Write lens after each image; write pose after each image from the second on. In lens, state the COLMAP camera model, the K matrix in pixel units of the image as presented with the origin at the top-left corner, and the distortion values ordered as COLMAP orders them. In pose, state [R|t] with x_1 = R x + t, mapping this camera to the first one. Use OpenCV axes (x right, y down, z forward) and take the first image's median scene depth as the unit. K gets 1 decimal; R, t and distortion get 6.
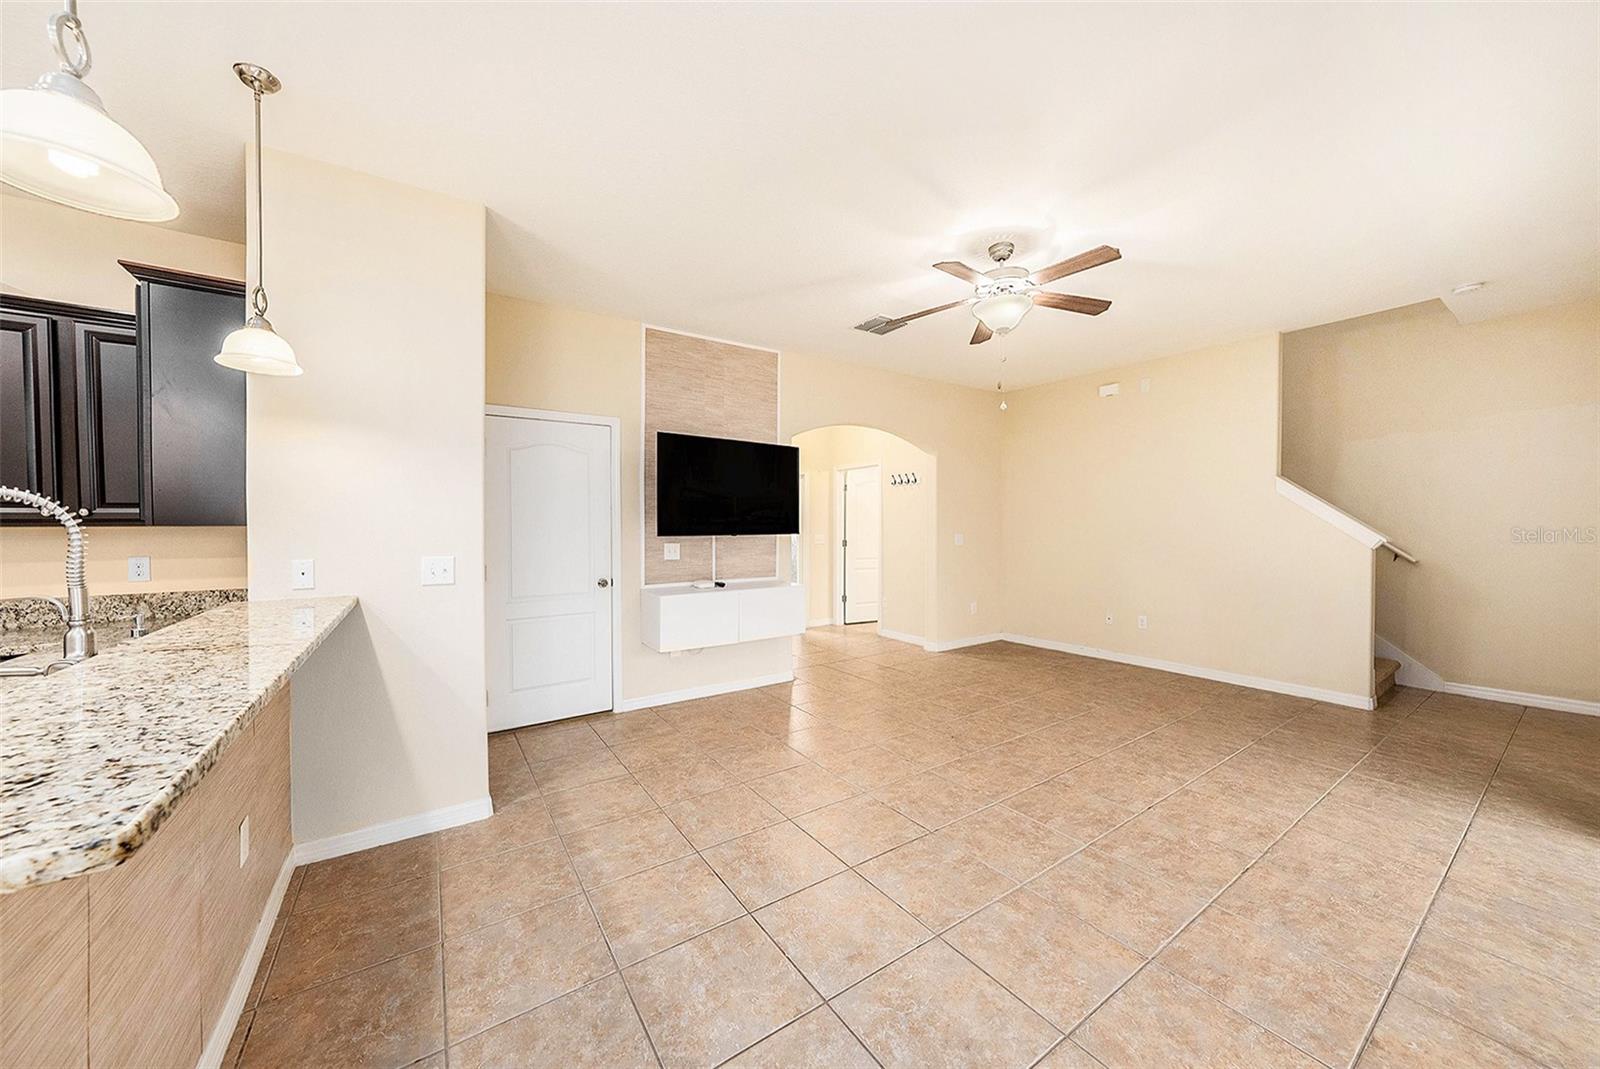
lens RADIAL K [[547.2, 0, 845.4], [0, 547.2, 544.4], [0, 0, 1]] dist [-0.000826, -0.000186]
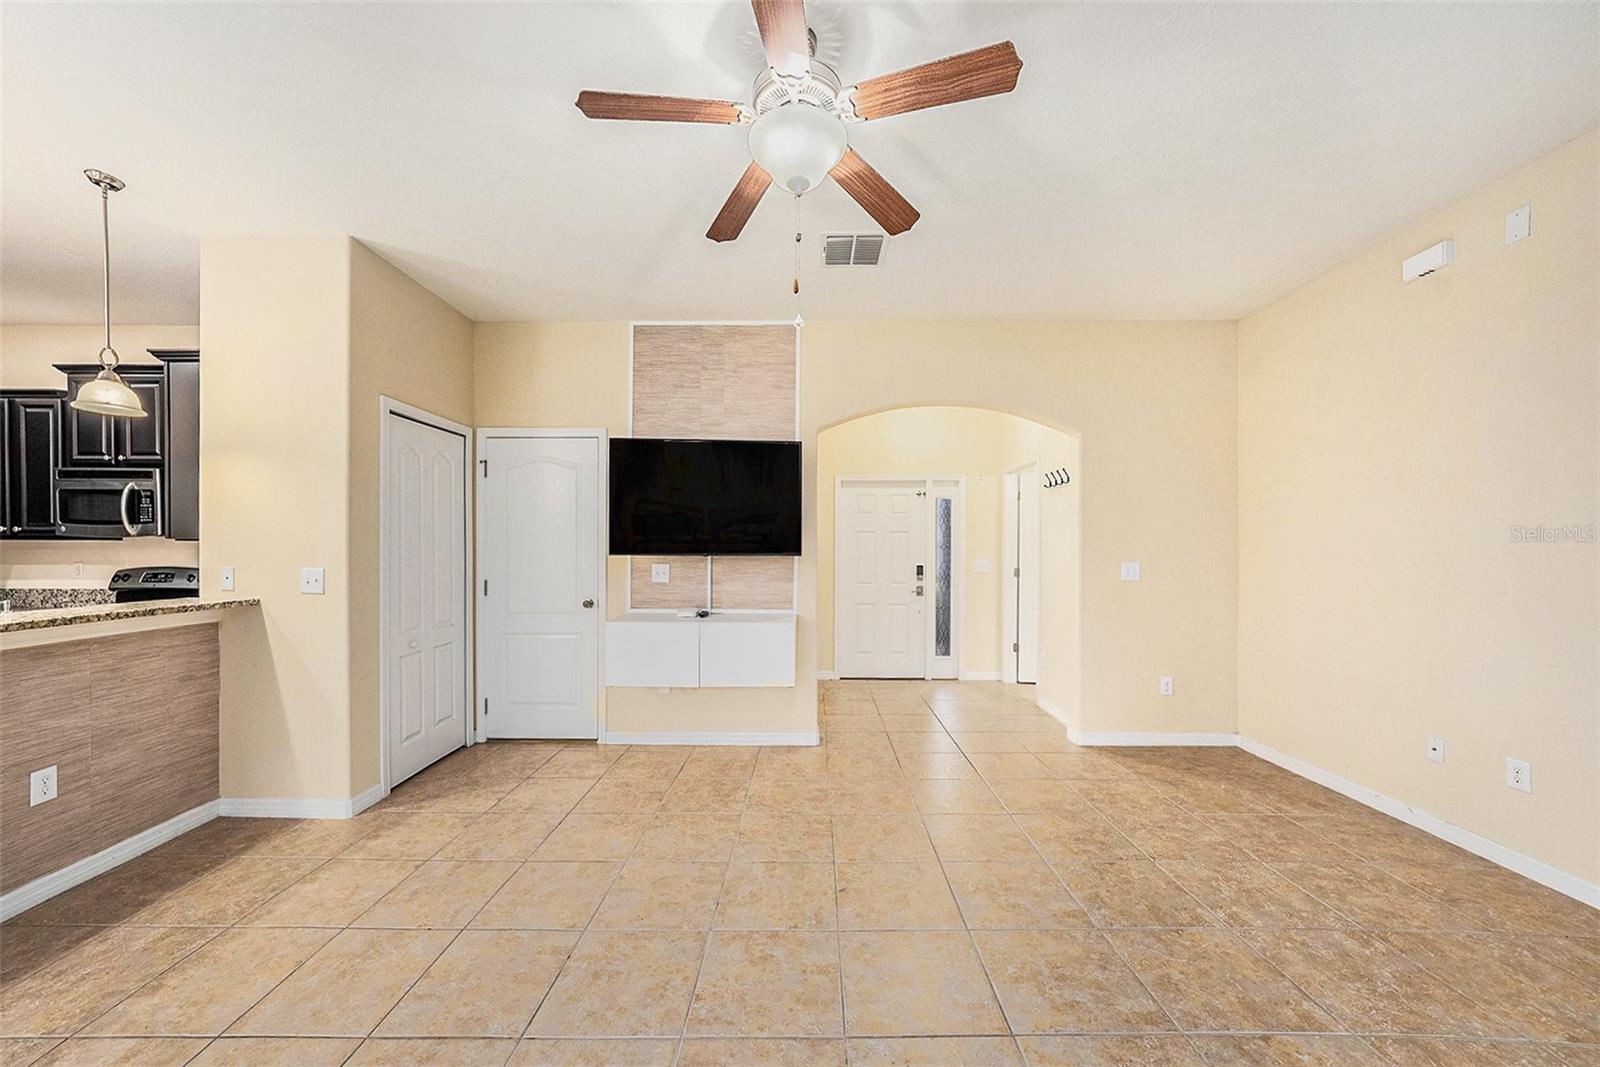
lens RADIAL K [[601.0, 0, 840.5], [0, 601.0, 565.0], [0, 0, 1]] dist [-0.005167, 0.000211]
pose [[0.819208, 0.025056, -0.572948, 0.489498], [-0.029002, 0.999577, 0.002247, -0.010825], [0.572762, 0.014776, 0.819589, 0.382156]]
